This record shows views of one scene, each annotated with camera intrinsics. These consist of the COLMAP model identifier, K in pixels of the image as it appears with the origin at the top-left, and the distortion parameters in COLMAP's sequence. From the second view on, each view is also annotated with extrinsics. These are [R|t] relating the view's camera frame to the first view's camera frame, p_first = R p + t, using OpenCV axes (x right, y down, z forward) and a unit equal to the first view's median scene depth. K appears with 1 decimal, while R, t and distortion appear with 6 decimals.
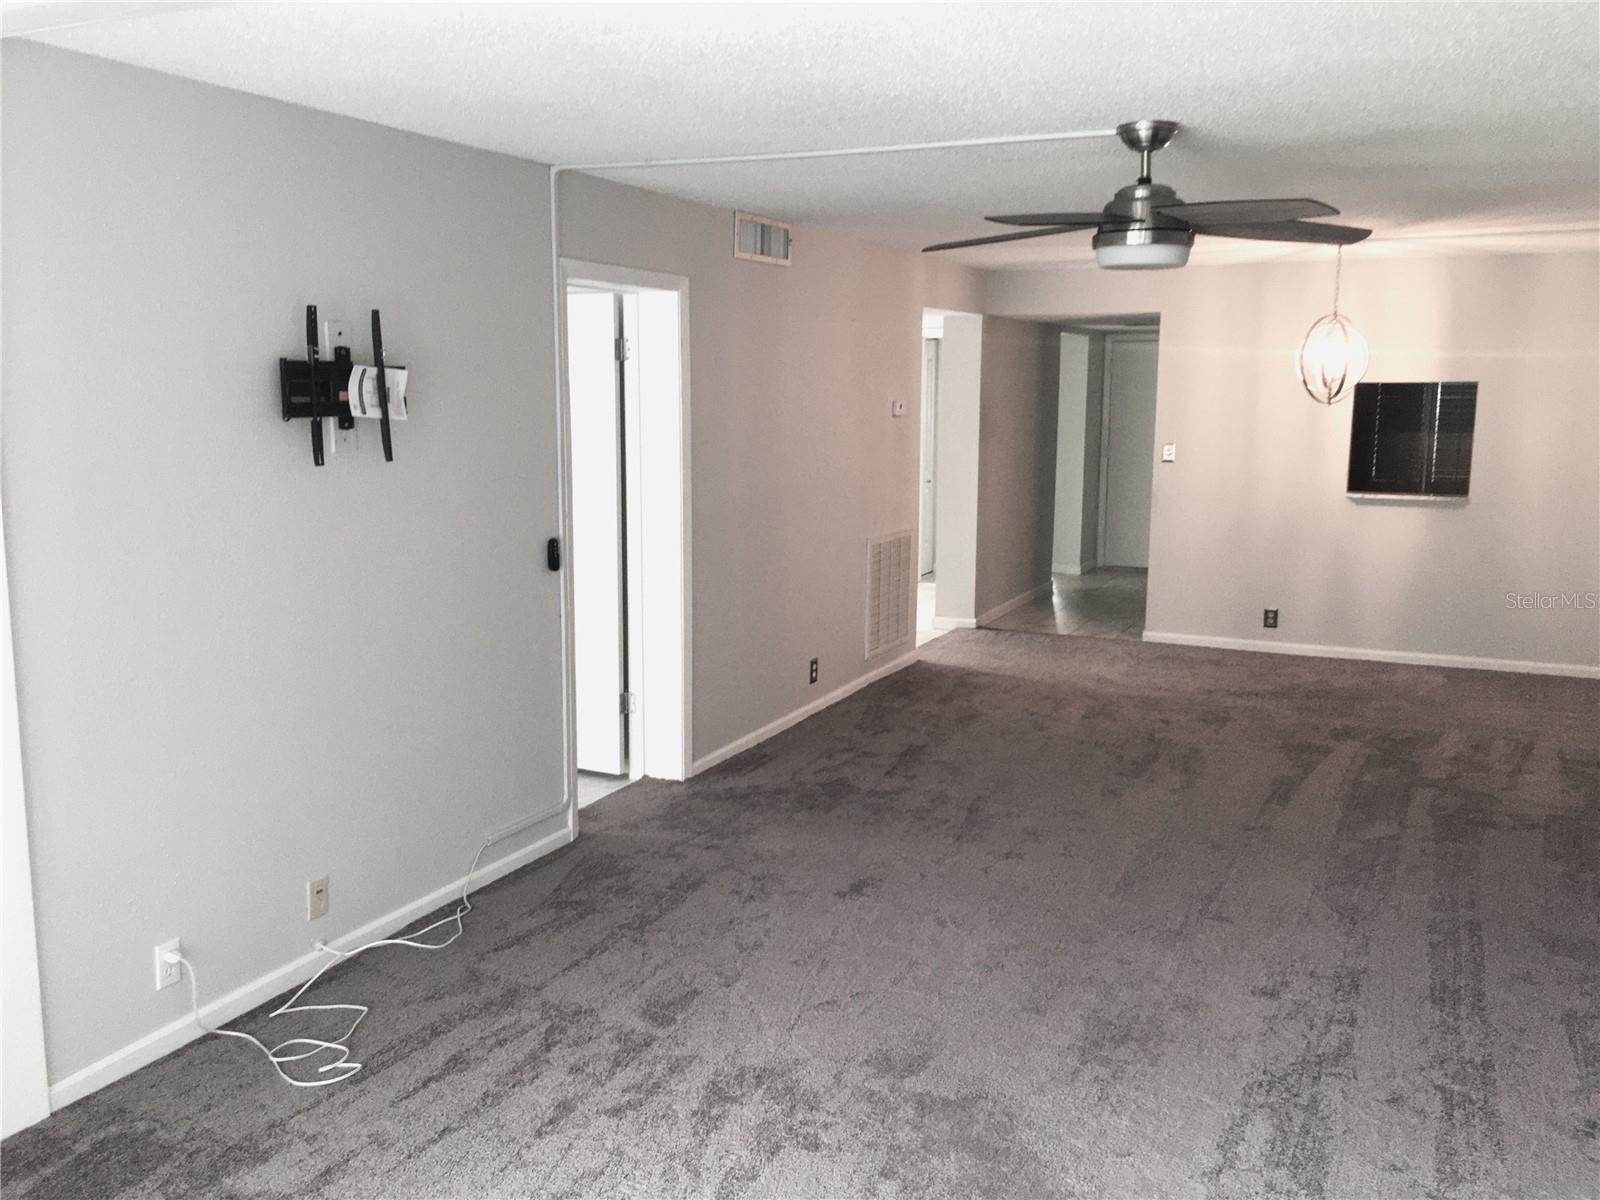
lens RADIAL K [[1367.4, 0, 794.4], [0, 1367.4, 591.5], [0, 0, 1]] dist [0.050728, -0.004849]
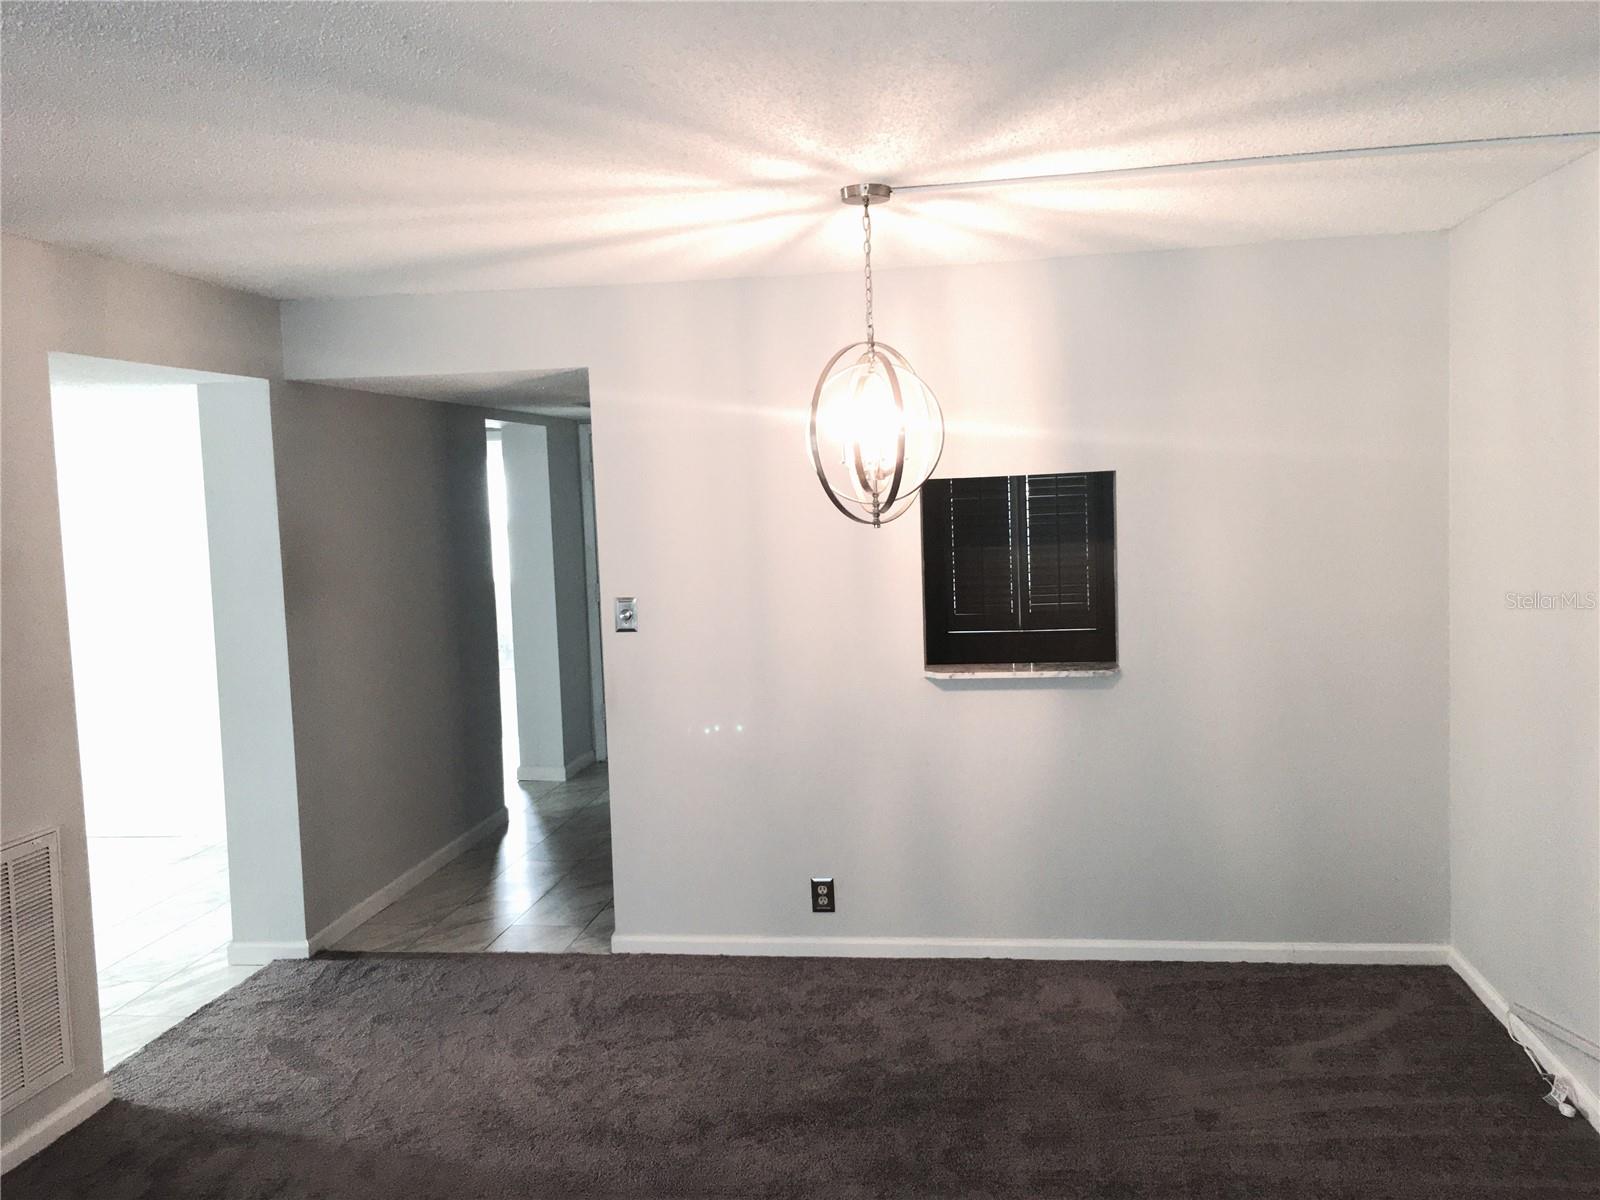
lens RADIAL K [[1367.4, 0, 794.4], [0, 1367.4, 591.5], [0, 0, 1]] dist [0.050728, -0.004849]
pose [[0.956673, -0.062991, 0.284270, 0.189299], [0.085380, 0.994089, -0.067058, -0.070557], [-0.278366, 0.088424, 0.956396, 0.469453]]
